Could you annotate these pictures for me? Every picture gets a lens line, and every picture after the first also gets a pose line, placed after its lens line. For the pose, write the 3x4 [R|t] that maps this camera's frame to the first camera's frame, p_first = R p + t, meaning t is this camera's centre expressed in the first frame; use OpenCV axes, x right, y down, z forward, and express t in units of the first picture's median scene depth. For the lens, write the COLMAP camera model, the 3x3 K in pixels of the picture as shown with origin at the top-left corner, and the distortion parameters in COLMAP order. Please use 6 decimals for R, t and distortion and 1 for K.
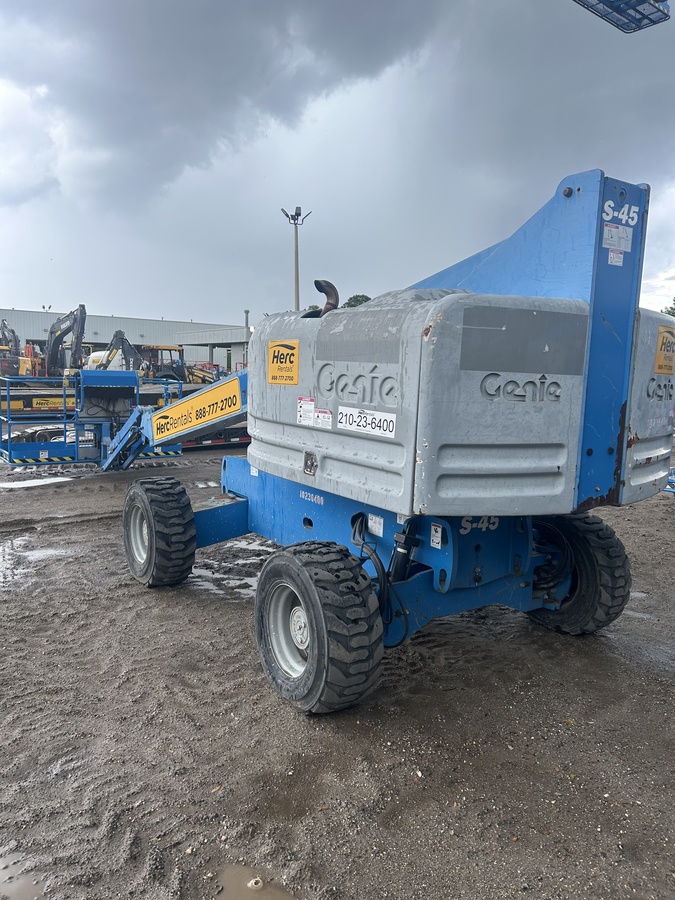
lens RADIAL K [[677.1, 0, 340.5], [0, 677.1, 449.9], [0, 0, 1]] dist [0.002705, -0.000279]
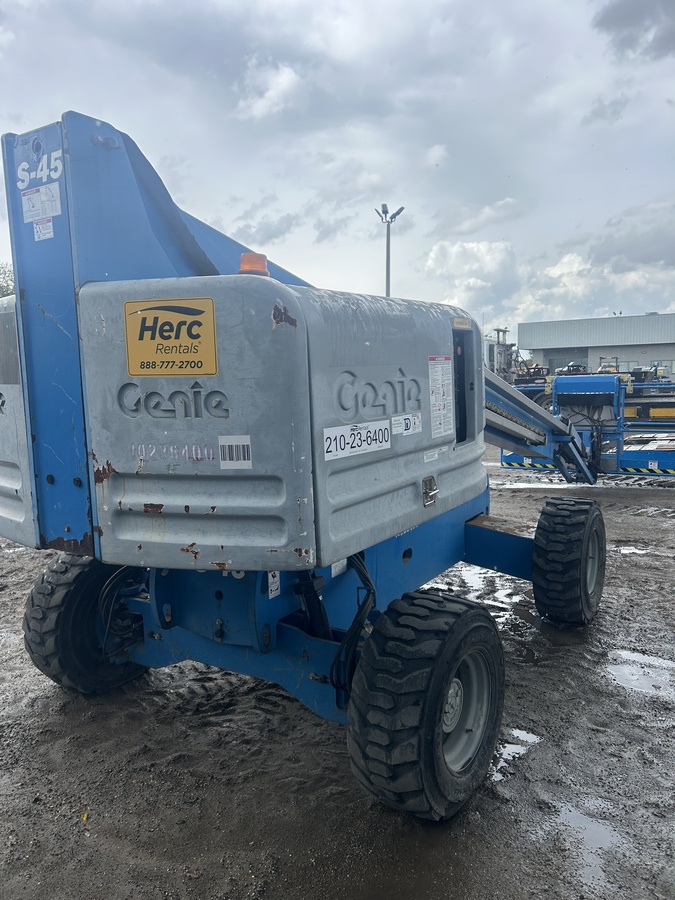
lens RADIAL K [[677.1, 0, 340.1], [0, 677.1, 448.2], [0, 0, 1]] dist [0.002705, -0.000279]
pose [[0.412359, 0.062586, -0.908869, 1.058291], [-0.072742, 0.996714, 0.035631, -0.074360], [0.908113, 0.051420, 0.415556, 0.840146]]
